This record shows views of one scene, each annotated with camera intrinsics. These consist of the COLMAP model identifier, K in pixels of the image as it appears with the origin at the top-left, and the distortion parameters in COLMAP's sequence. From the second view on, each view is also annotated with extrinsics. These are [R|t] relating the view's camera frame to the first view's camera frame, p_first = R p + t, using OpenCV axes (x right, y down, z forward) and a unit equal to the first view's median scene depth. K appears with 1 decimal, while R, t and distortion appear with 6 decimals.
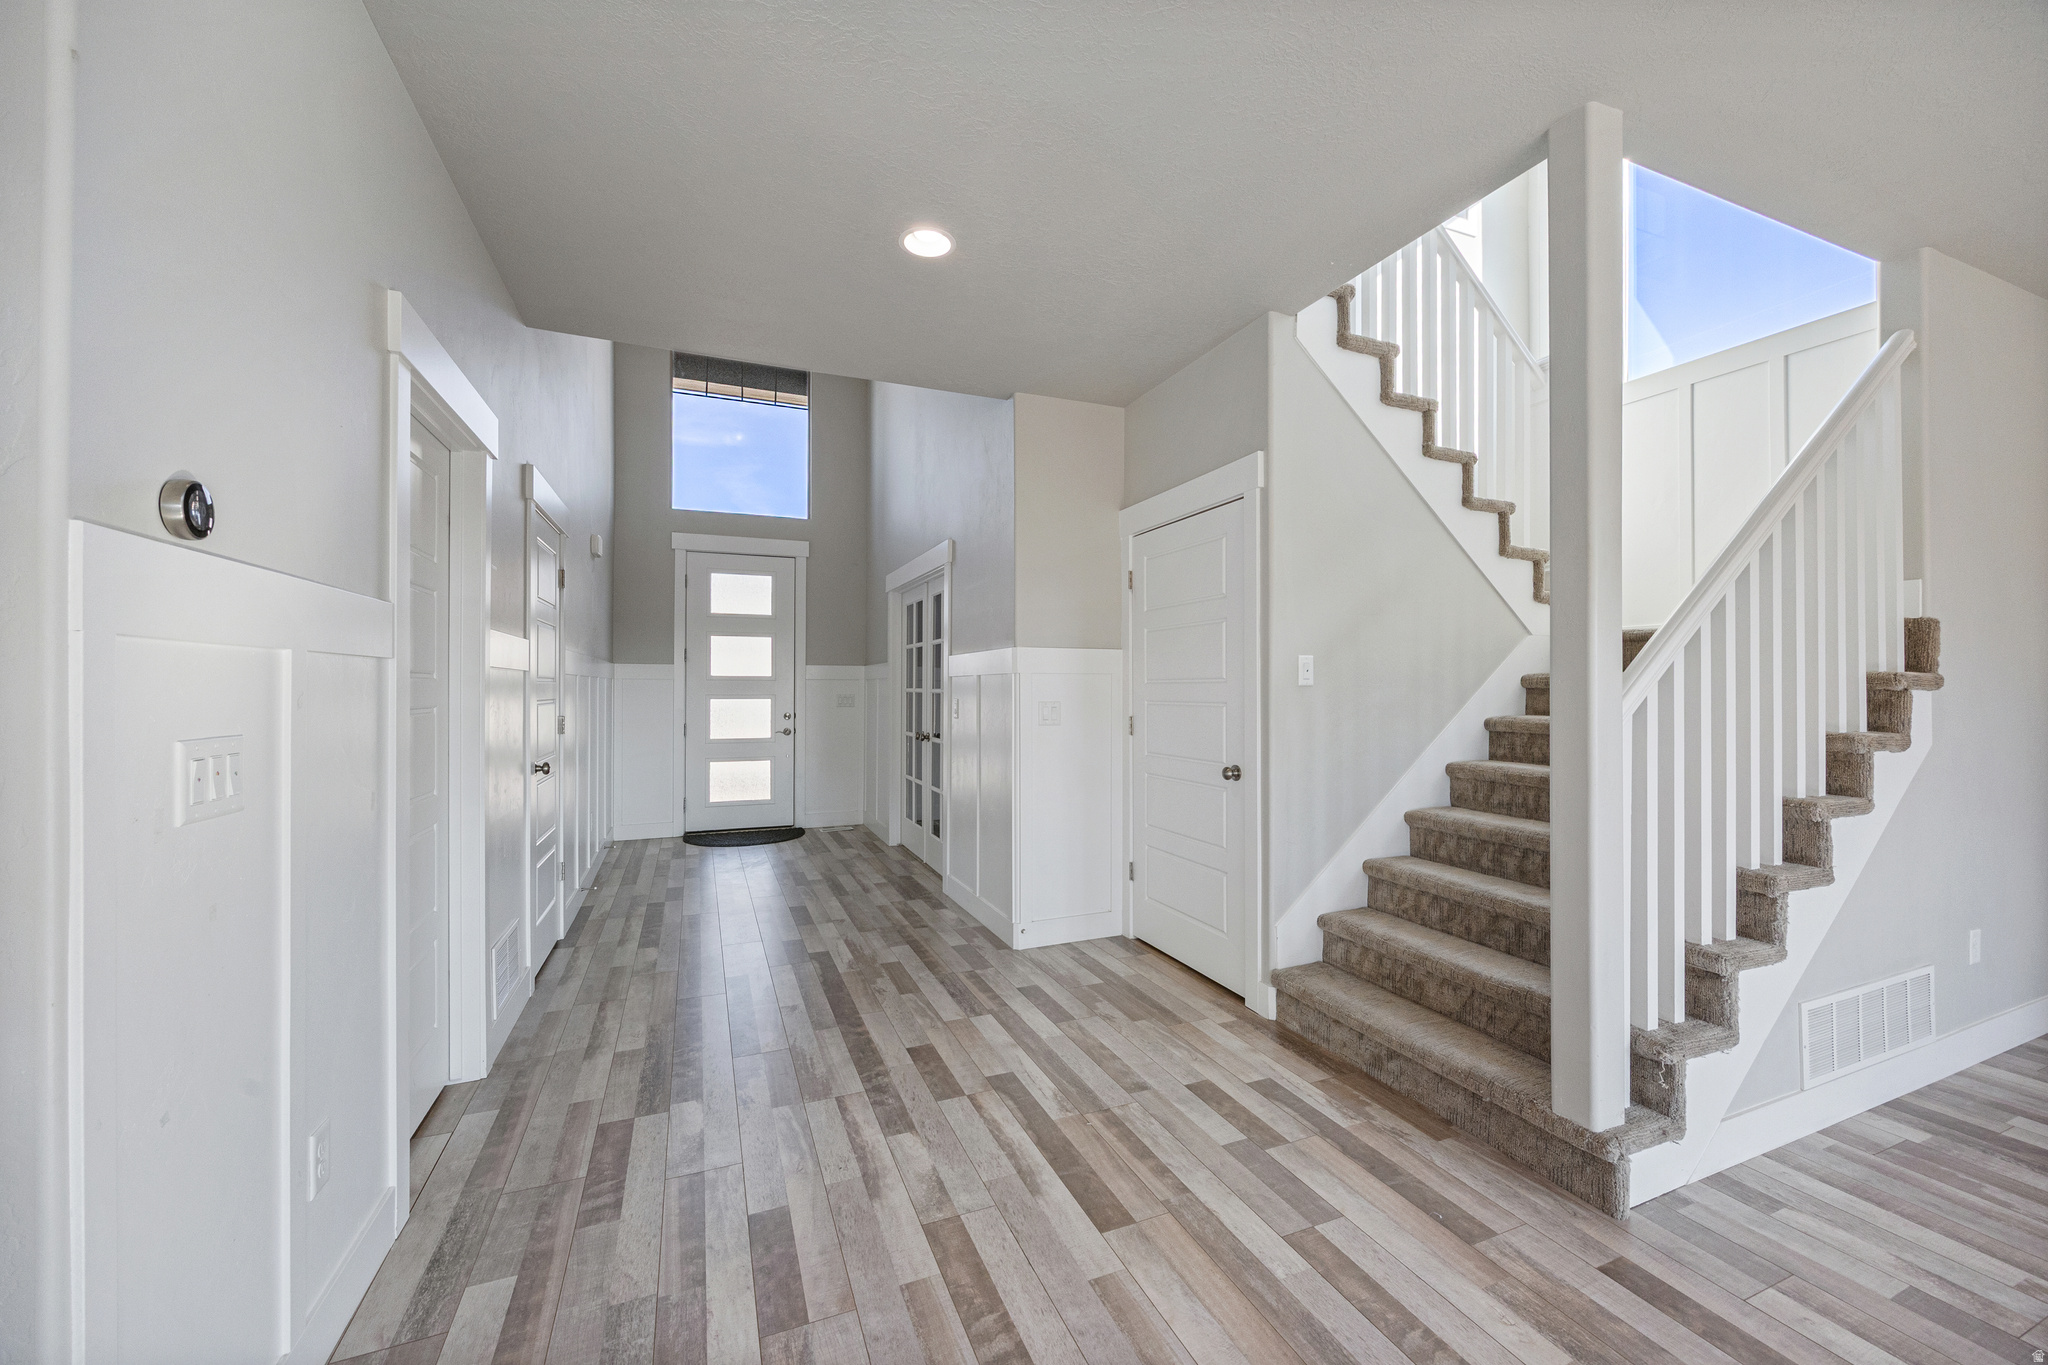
lens RADIAL K [[787.4, 0, 1025.8], [0, 787.4, 684.2], [0, 0, 1]] dist [-0.006136, 0.001177]
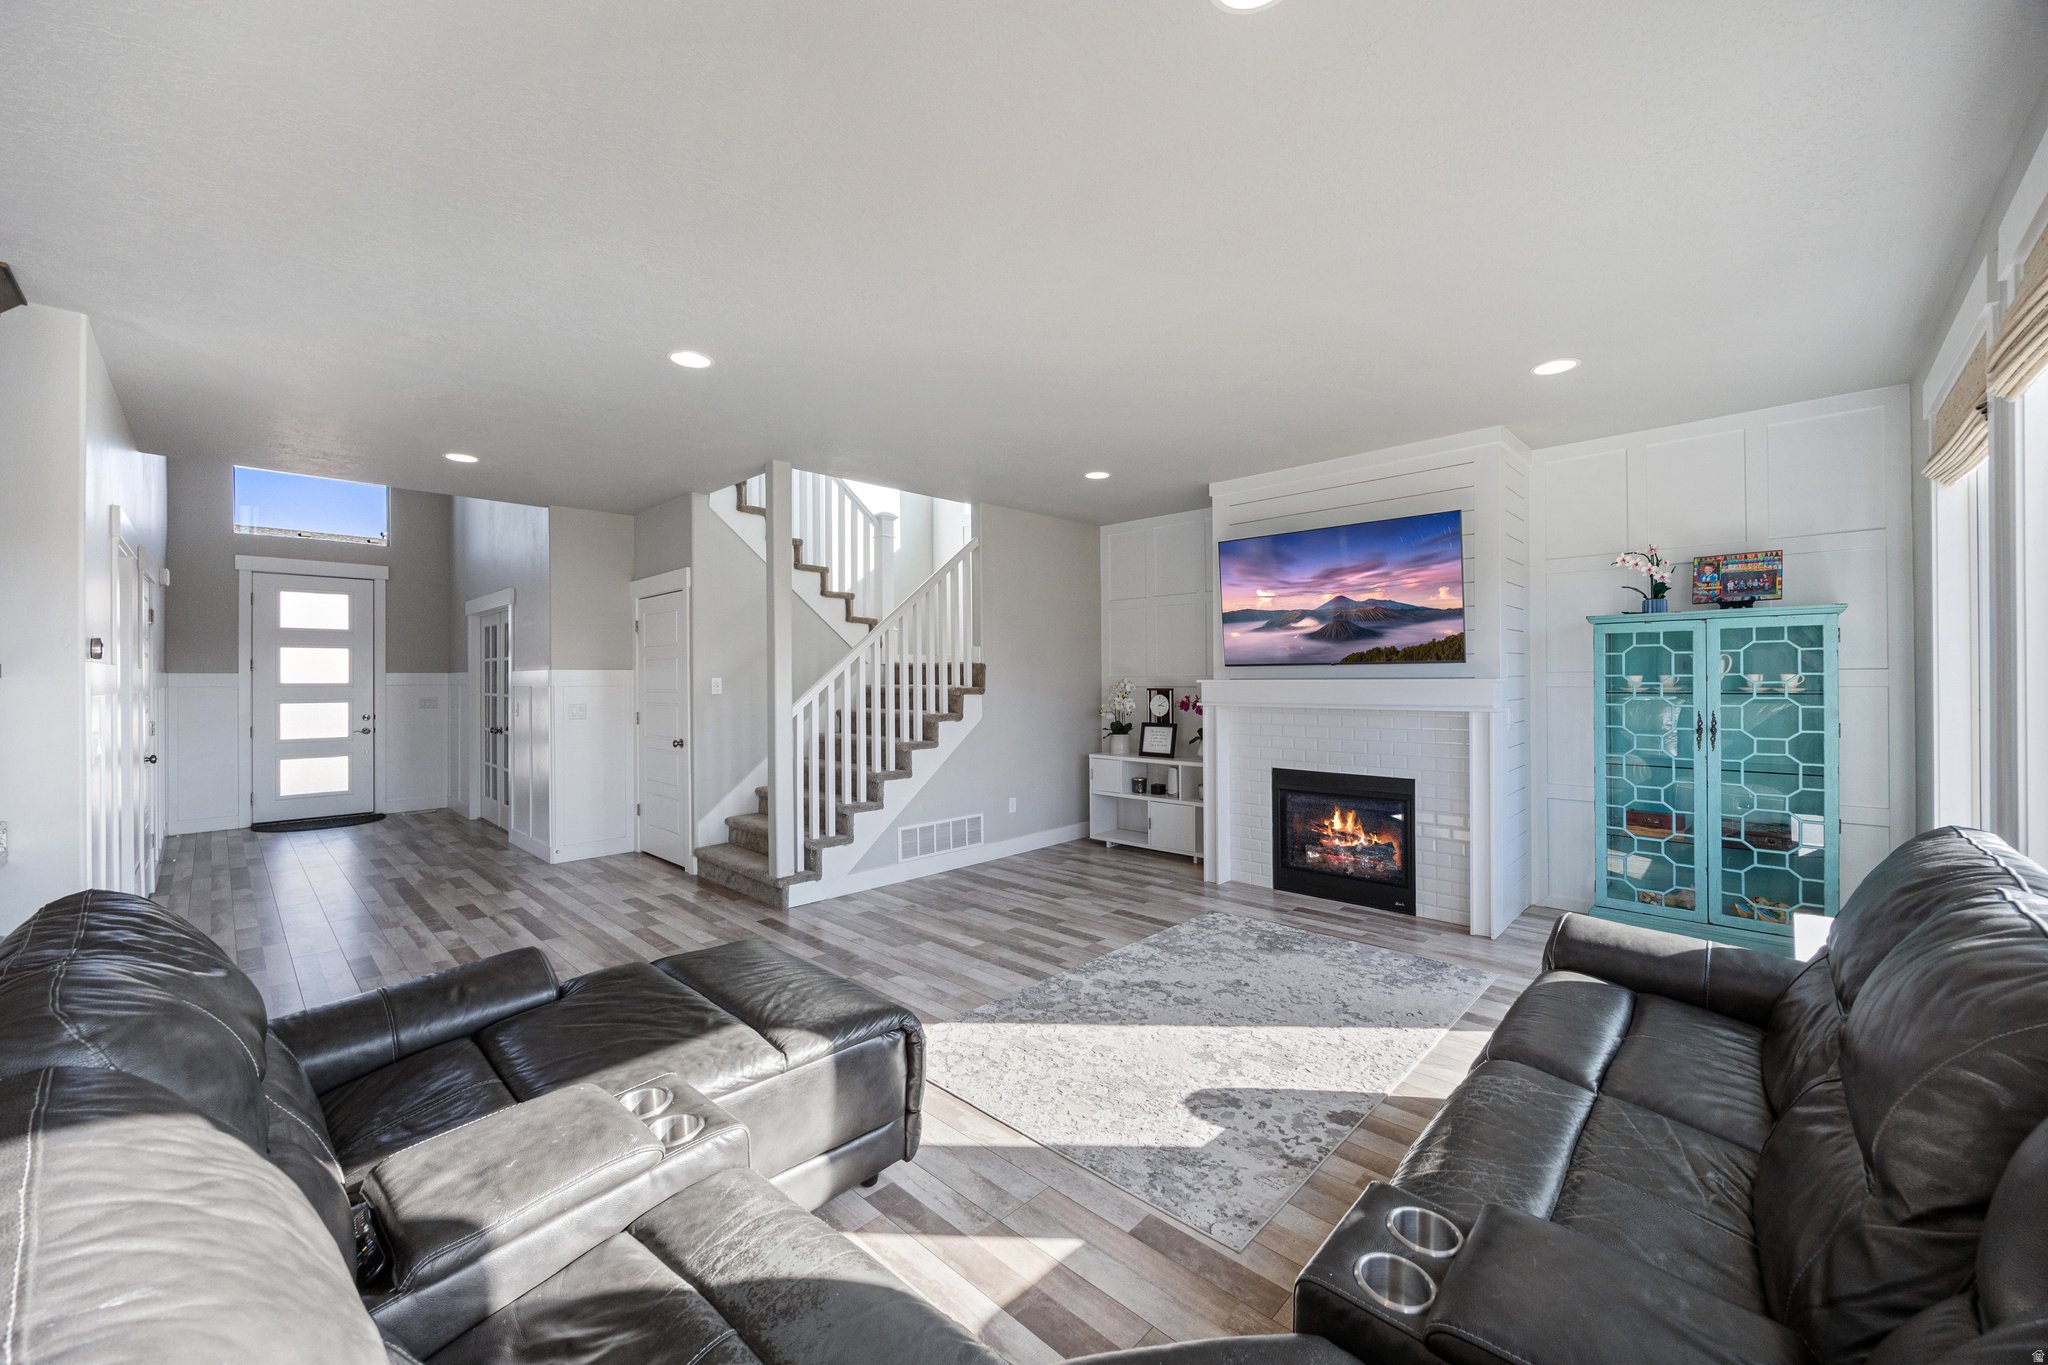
lens RADIAL K [[787.4, 0, 1034.4], [0, 787.4, 676.7], [0, 0, 1]] dist [-0.006136, 0.001177]
pose [[0.915687, -0.004647, 0.401865, 0.178352], [0.003440, 0.999987, 0.003724, -0.026844], [-0.401877, -0.002028, 0.915692, -0.602722]]
